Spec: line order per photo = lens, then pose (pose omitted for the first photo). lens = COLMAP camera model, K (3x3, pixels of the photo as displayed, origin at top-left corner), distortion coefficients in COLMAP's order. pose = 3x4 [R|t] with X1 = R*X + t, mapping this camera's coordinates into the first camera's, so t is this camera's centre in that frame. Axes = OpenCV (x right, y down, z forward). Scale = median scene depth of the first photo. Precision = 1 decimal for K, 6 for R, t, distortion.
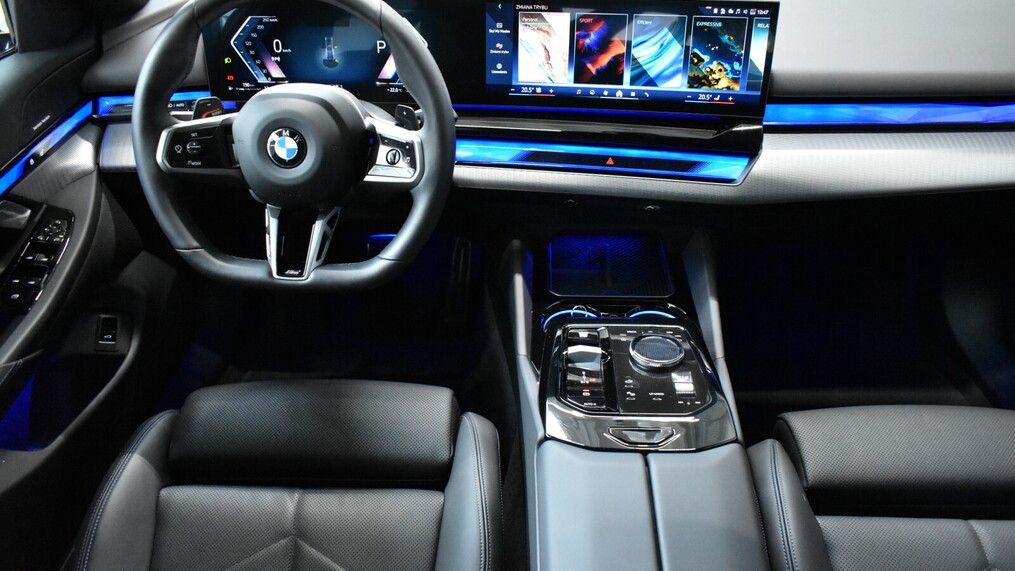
lens RADIAL K [[769.5, 0, 508.5], [0, 769.5, 291.6], [0, 0, 1]] dist [-0.022493, 0.006863]
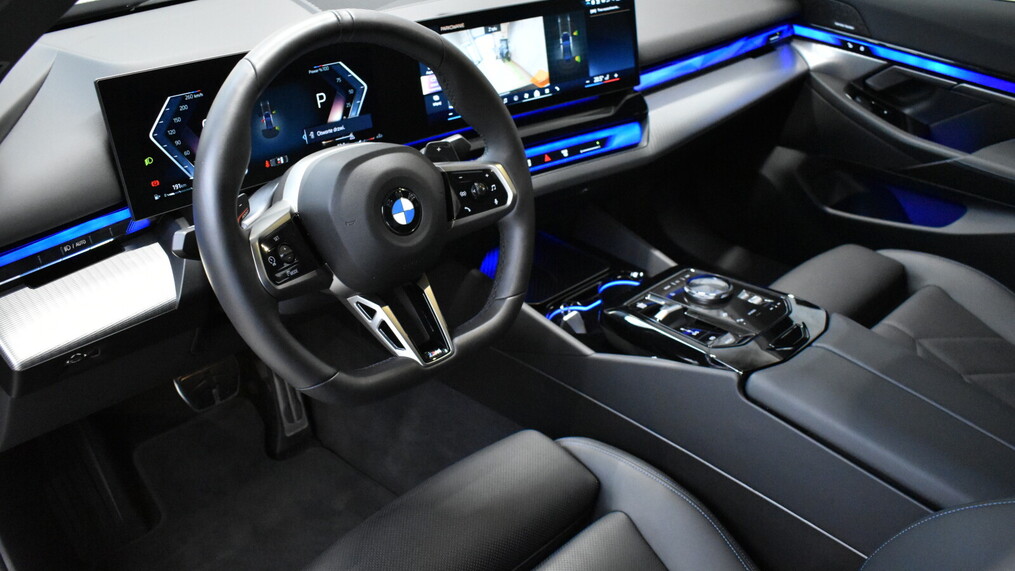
lens RADIAL K [[844.6, 0, 502.5], [0, 844.6, 280.4], [0, 0, 1]] dist [-0.034314, -0.003182]
pose [[0.694573, -0.340490, 0.633747, -0.701763], [0.403421, 0.913714, 0.048766, -0.102472], [-0.595668, 0.221796, 0.772002, 0.207027]]
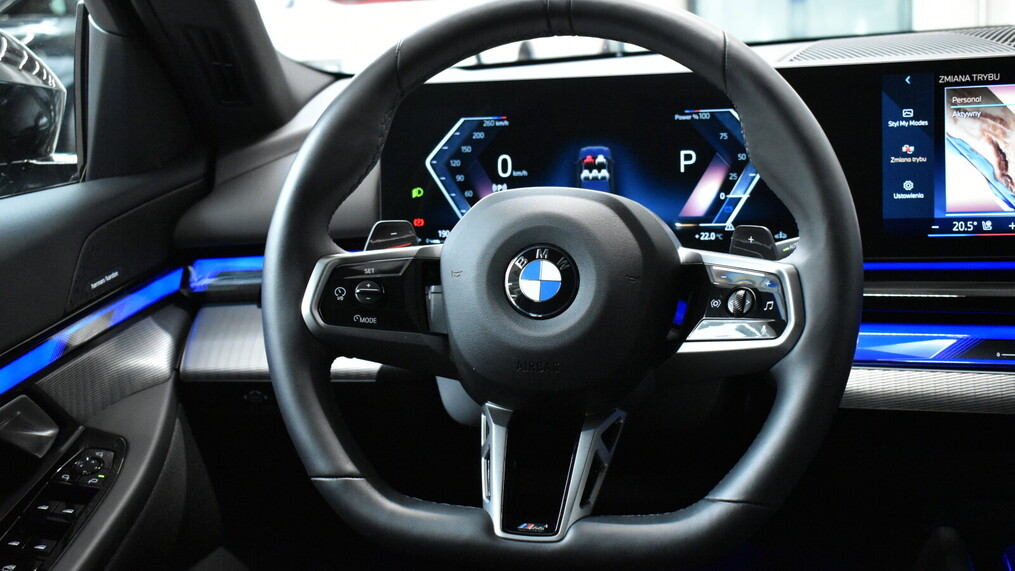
lens RADIAL K [[1298.7, 0, 507.1], [0, 1298.7, 288.1], [0, 0, 1]] dist [-0.031873, 0.000000]
pose [[0.982945, -0.016690, -0.183140, -0.126157], [-0.054777, 0.924098, -0.378210, 0.134701], [0.175552, 0.381792, 0.907423, 0.156770]]
